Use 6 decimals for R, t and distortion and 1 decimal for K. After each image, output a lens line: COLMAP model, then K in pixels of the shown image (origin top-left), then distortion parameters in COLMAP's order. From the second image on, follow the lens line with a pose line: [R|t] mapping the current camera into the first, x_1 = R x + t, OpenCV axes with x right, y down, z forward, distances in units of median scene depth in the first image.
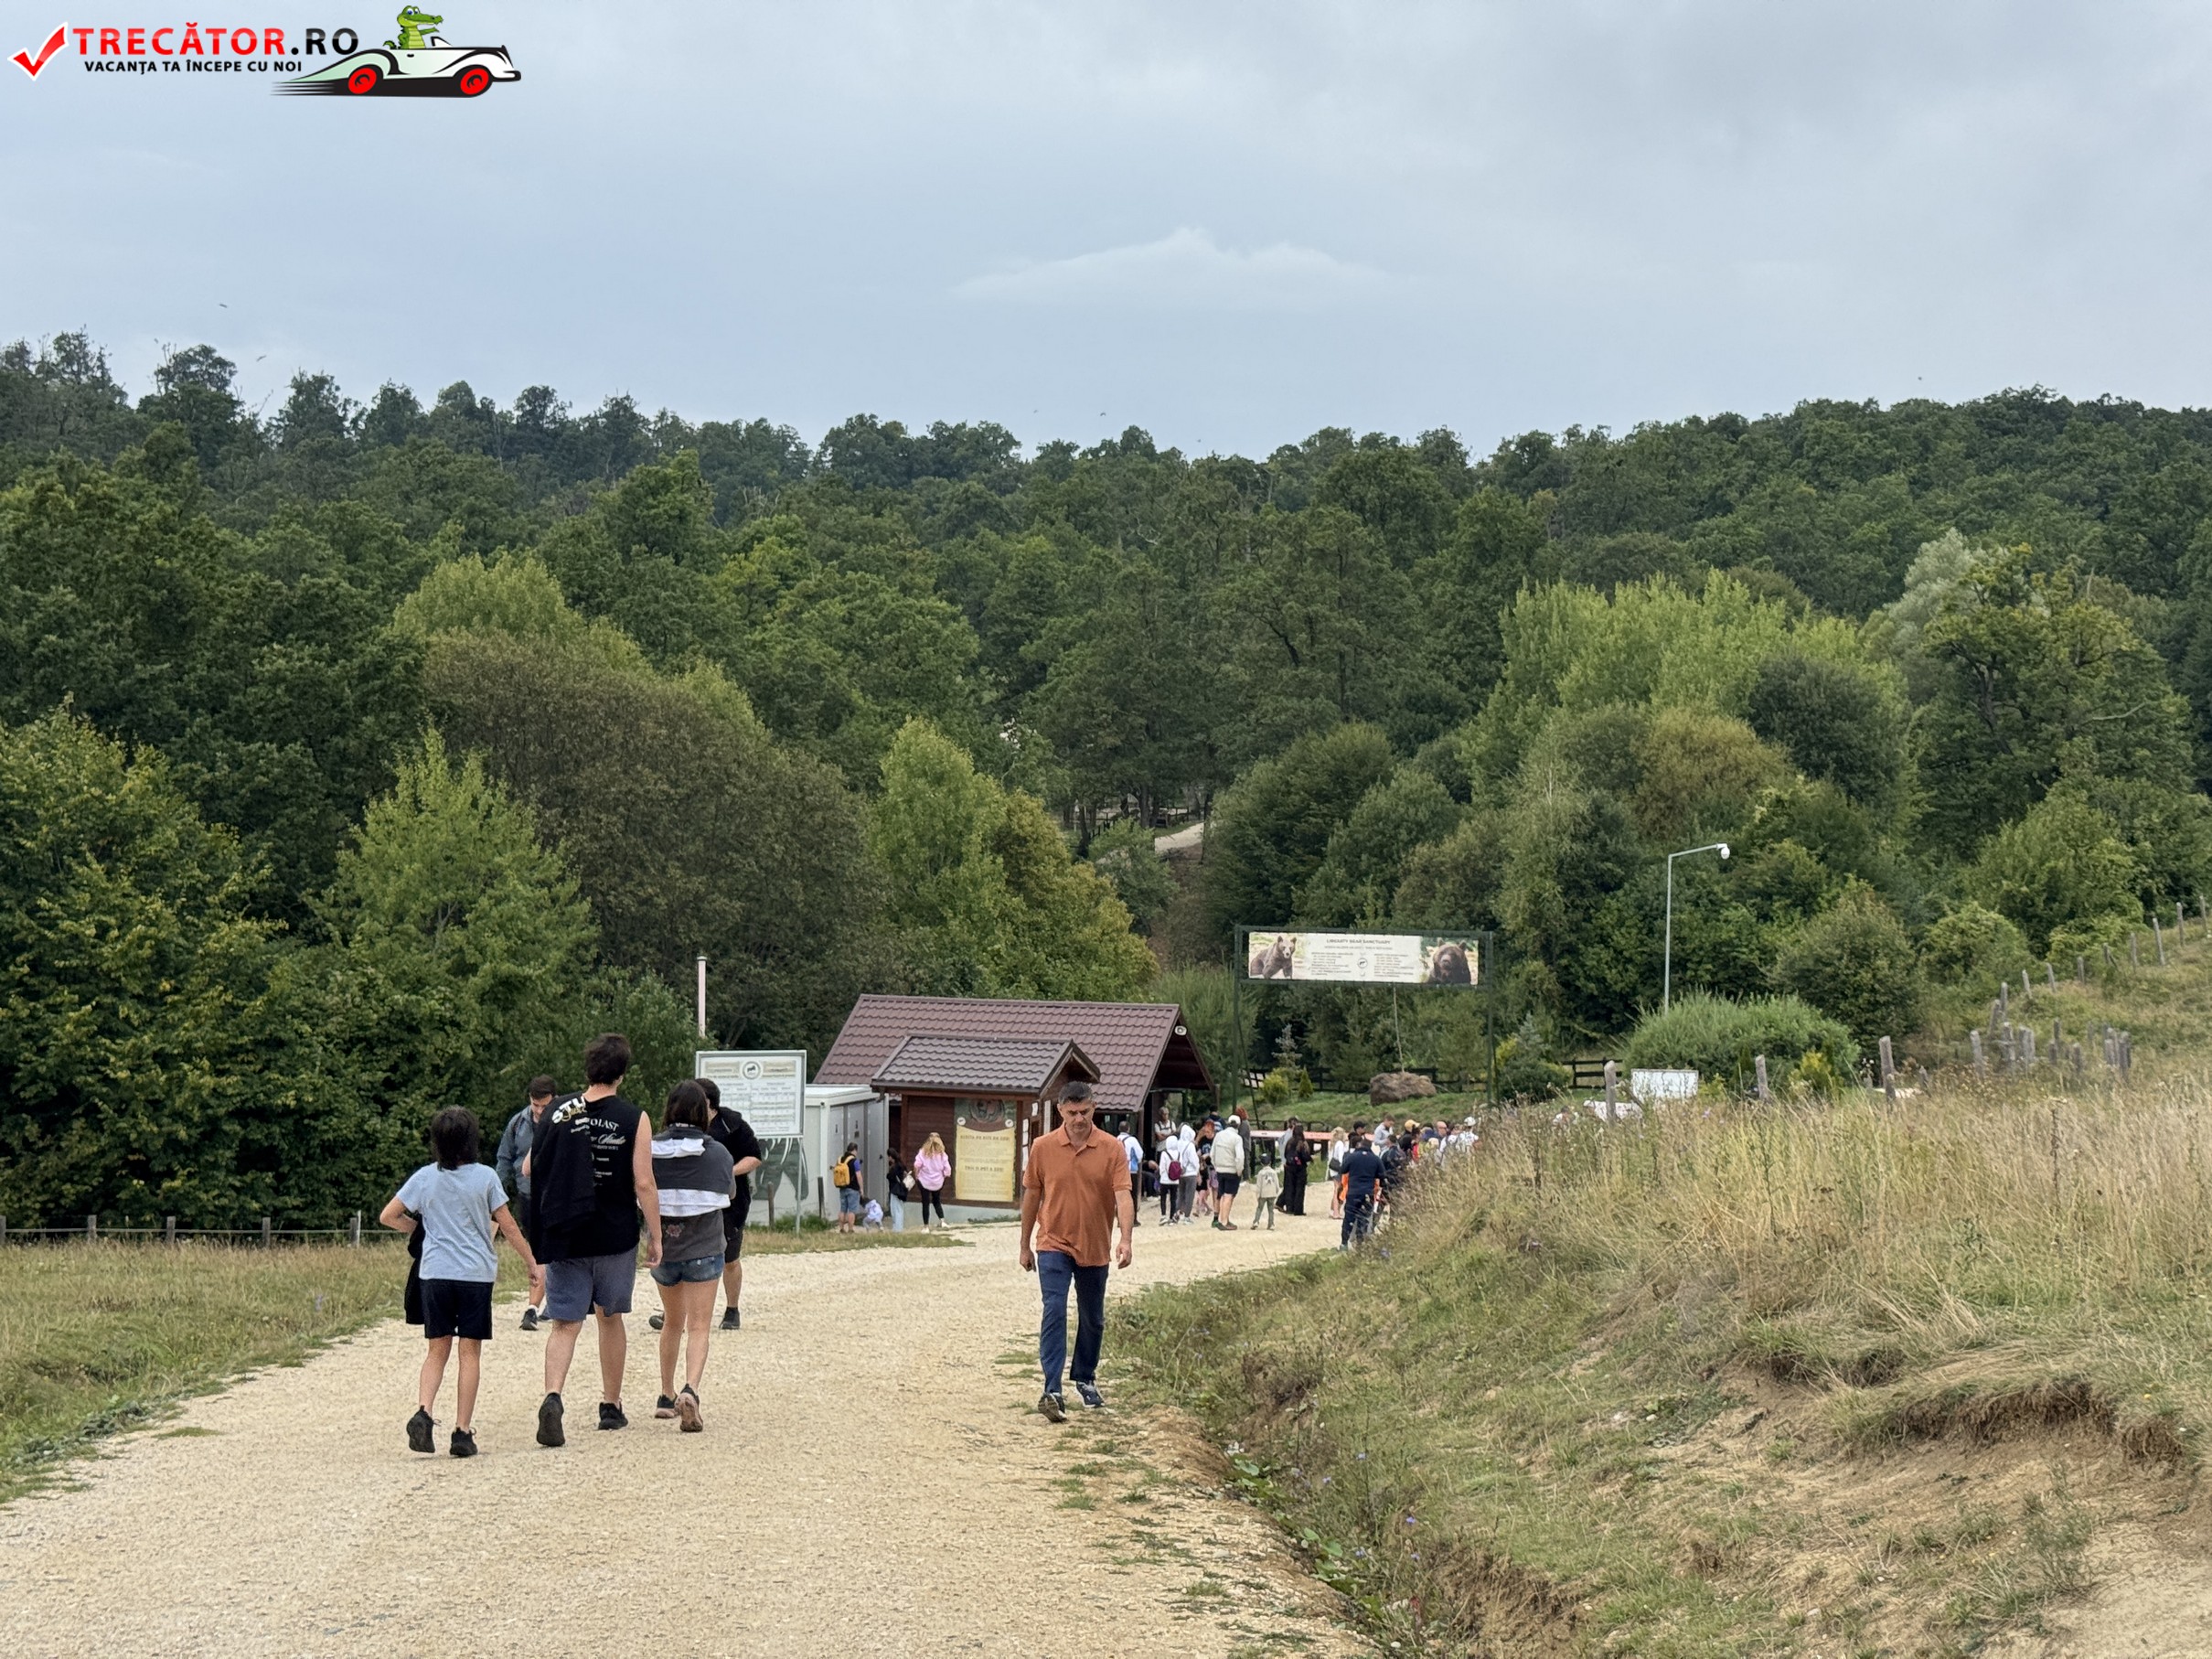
lens RADIAL K [[3086.6, 0, 1106.0], [0, 3086.6, 829.5], [0, 0, 1]] dist [0.102317, 0.065191]
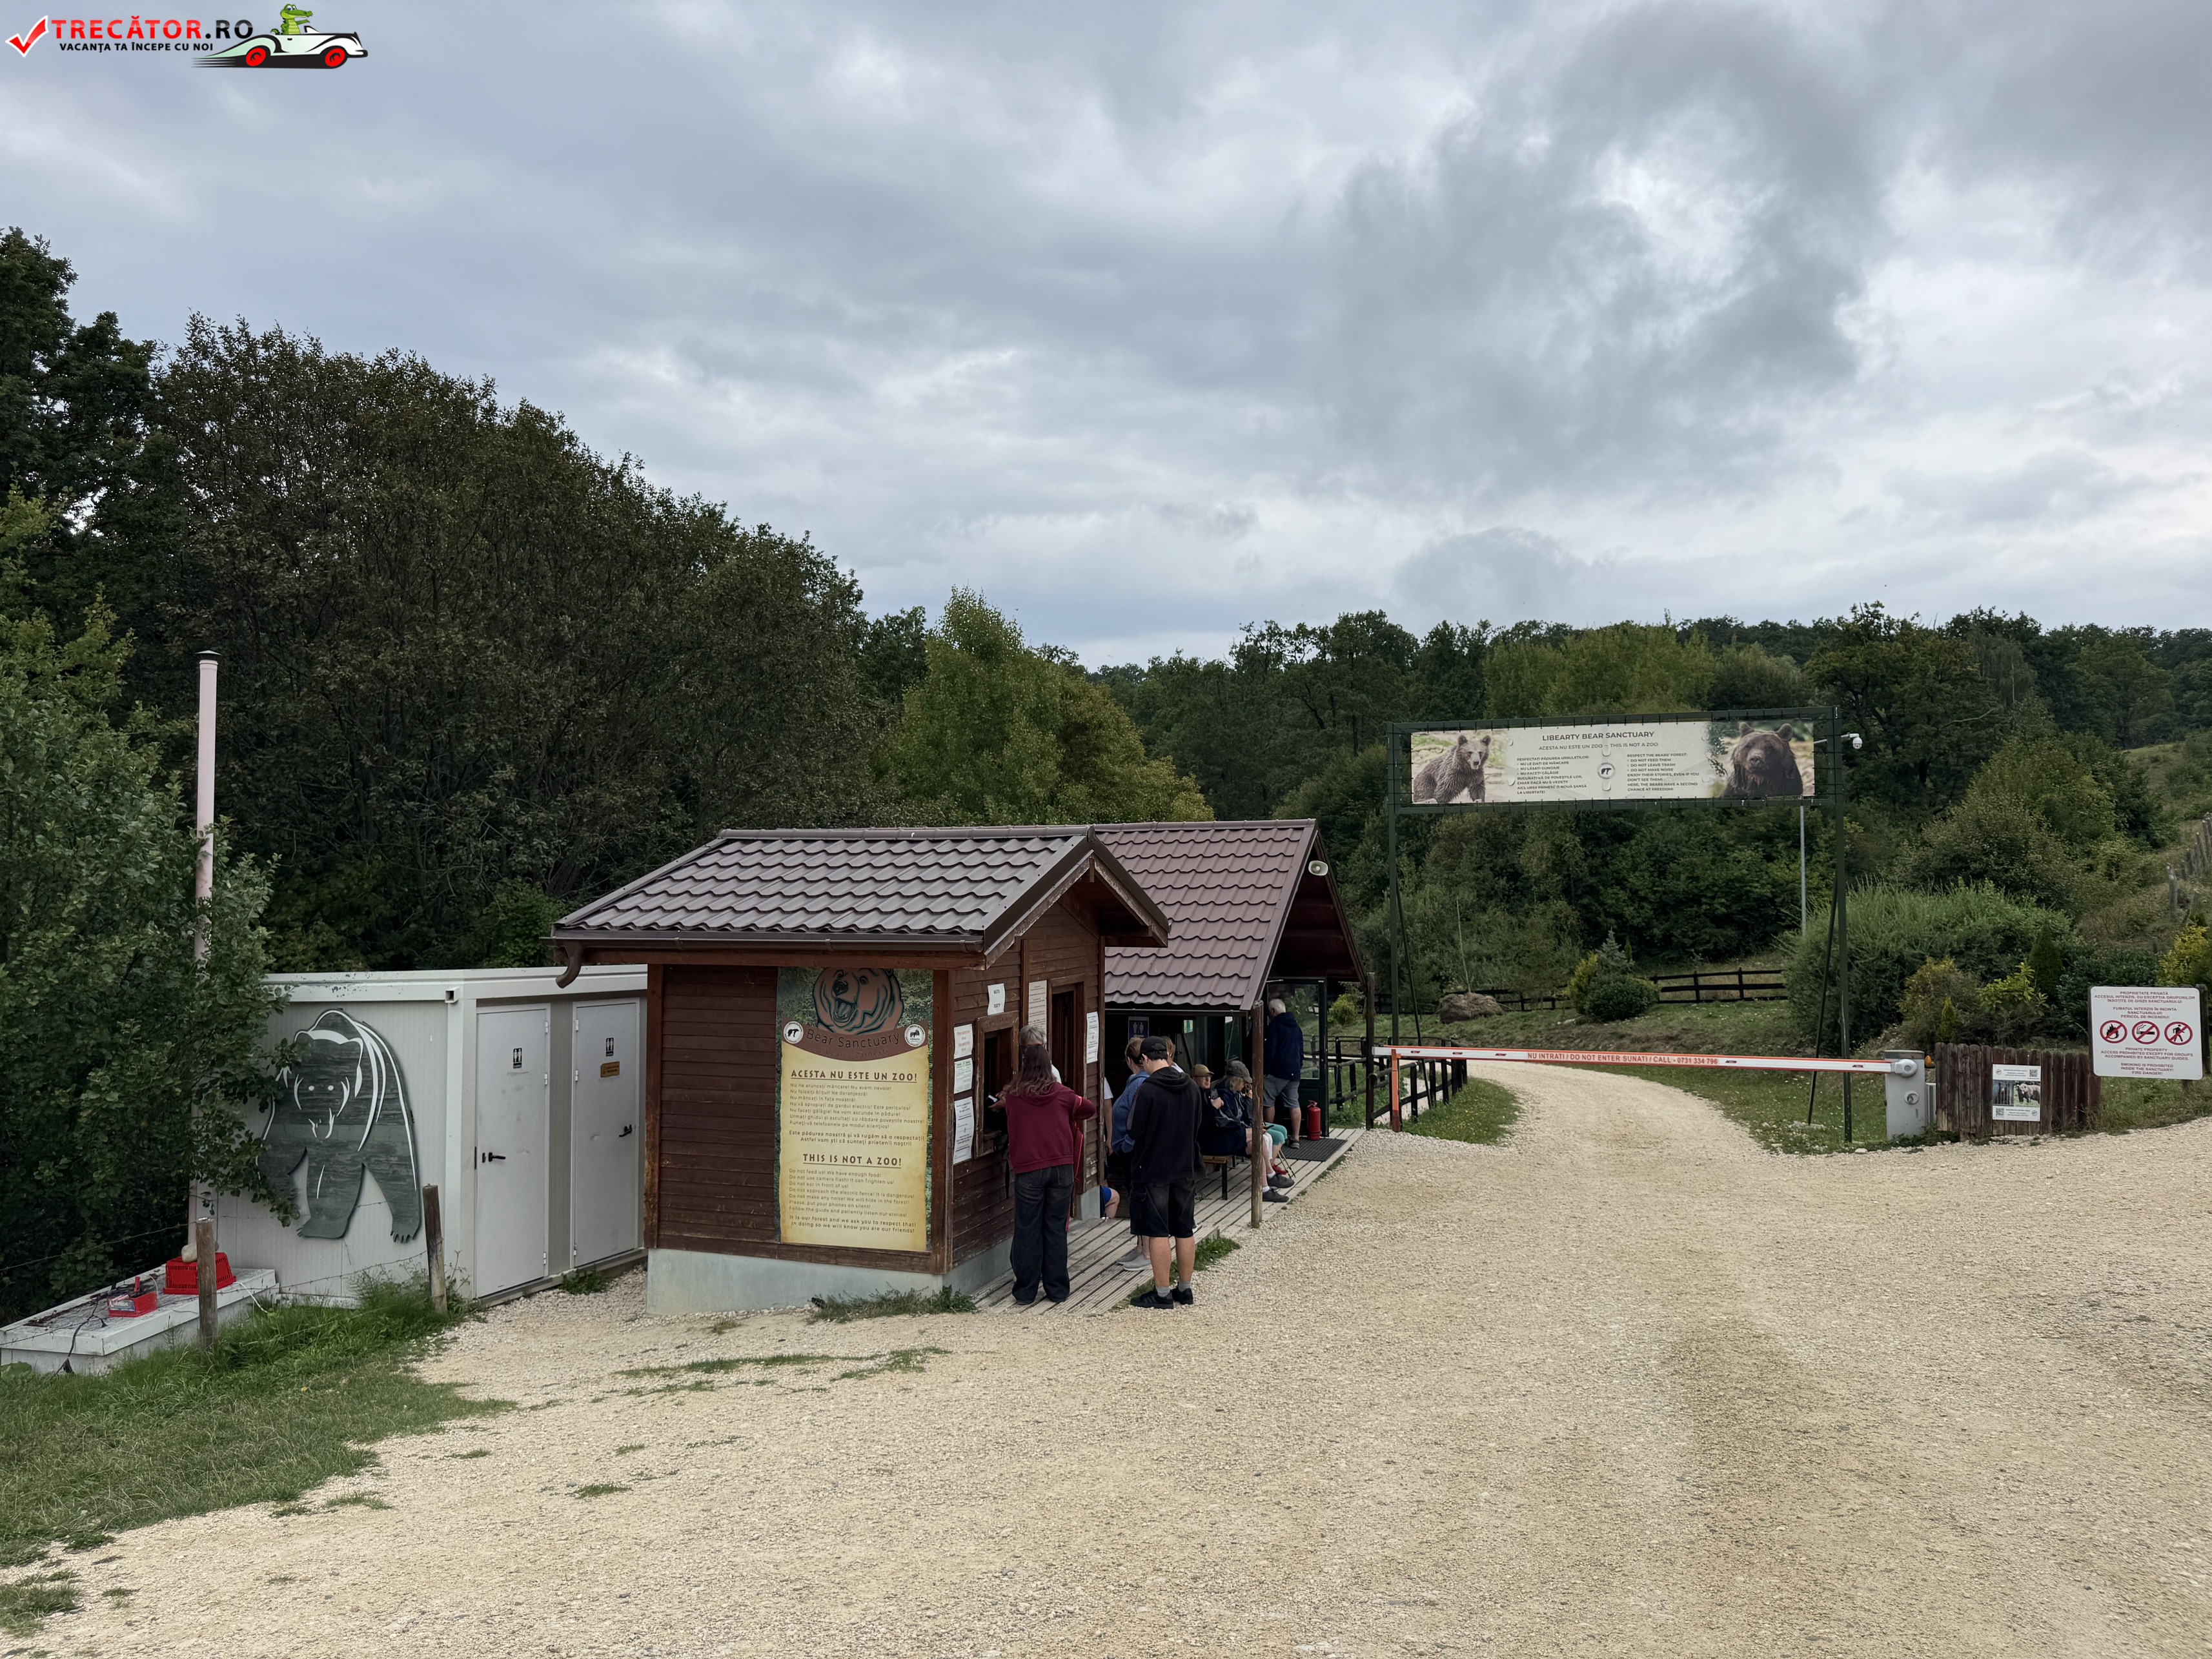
lens RADIAL K [[1541.9, 0, 1058.2], [0, 1541.9, 826.8], [0, 0, 1]] dist [0.080195, -0.130300]
pose [[0.995651, -0.024716, -0.089822, 0.001503], [0.020585, 0.998700, -0.046631, 0.038174], [0.090858, 0.044579, 0.994866, 0.393921]]
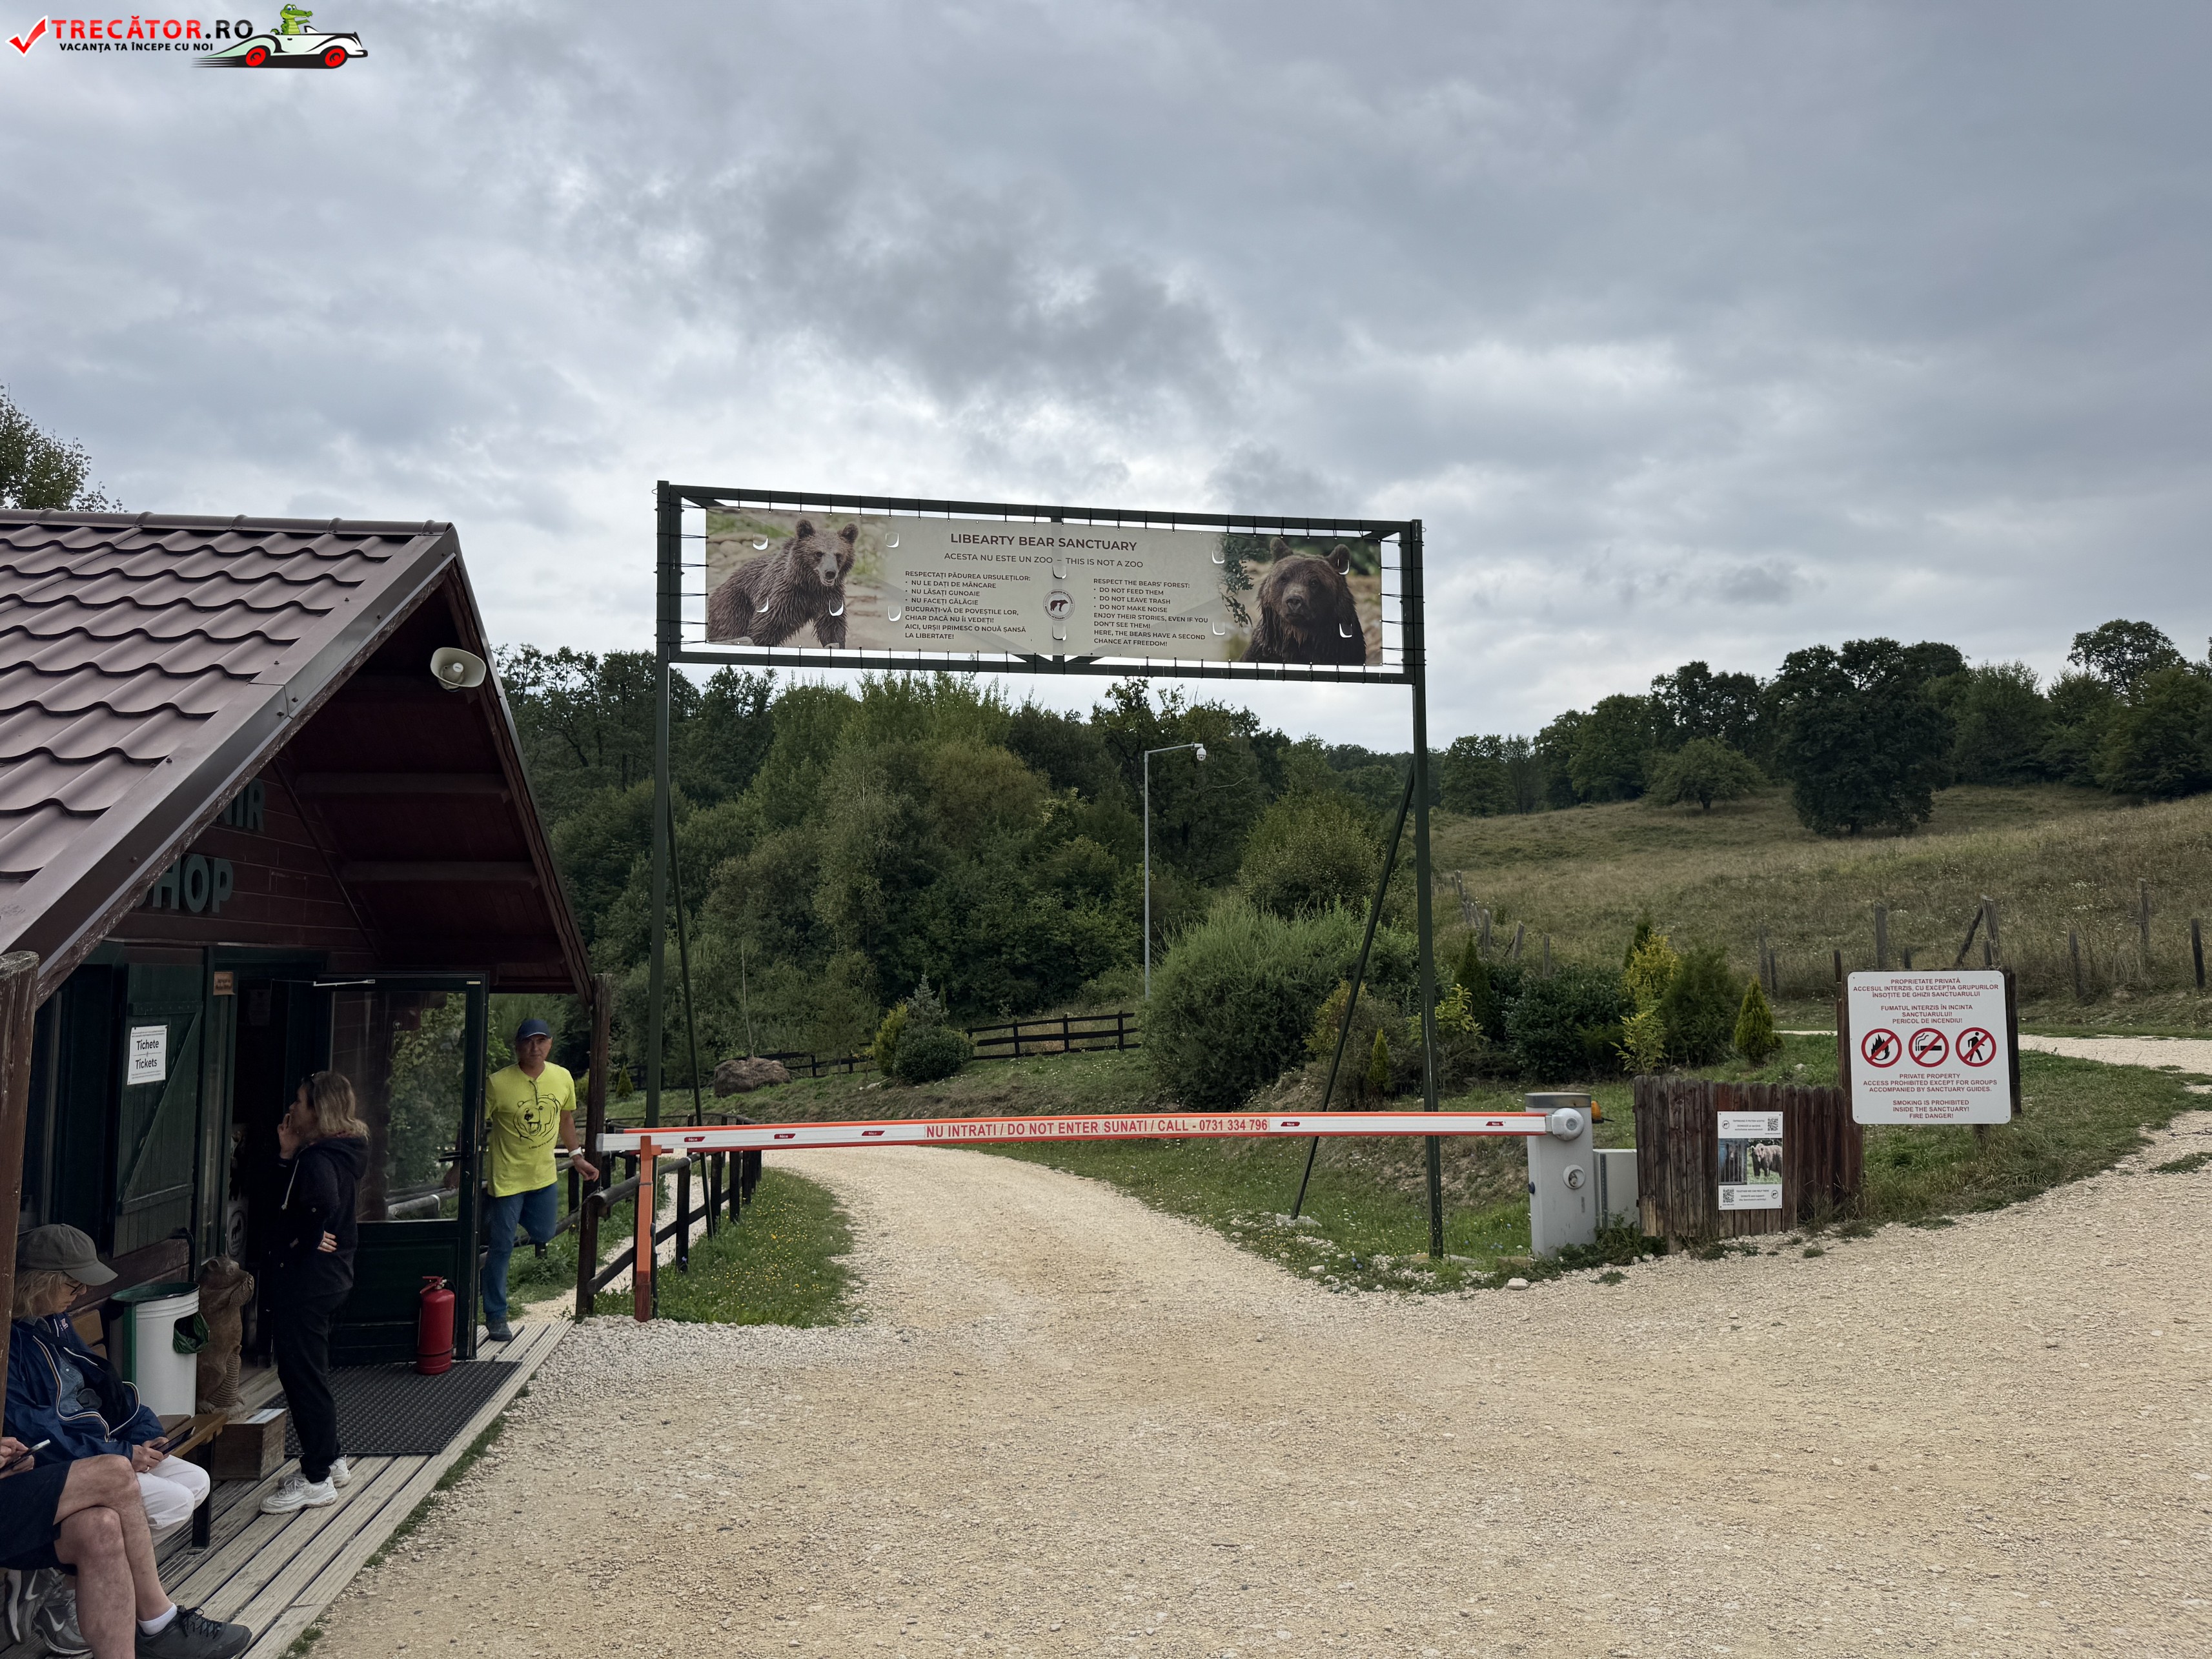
lens RADIAL K [[1542.5, 0, 1106.0], [0, 1542.5, 829.5], [0, 0, 1]] dist [0.169587, -0.323180]
pose [[0.921816, 0.013806, 0.387383, 0.012988], [0.020044, 0.996331, -0.083205, 0.047080], [-0.387110, 0.084464, 0.918157, 0.485584]]
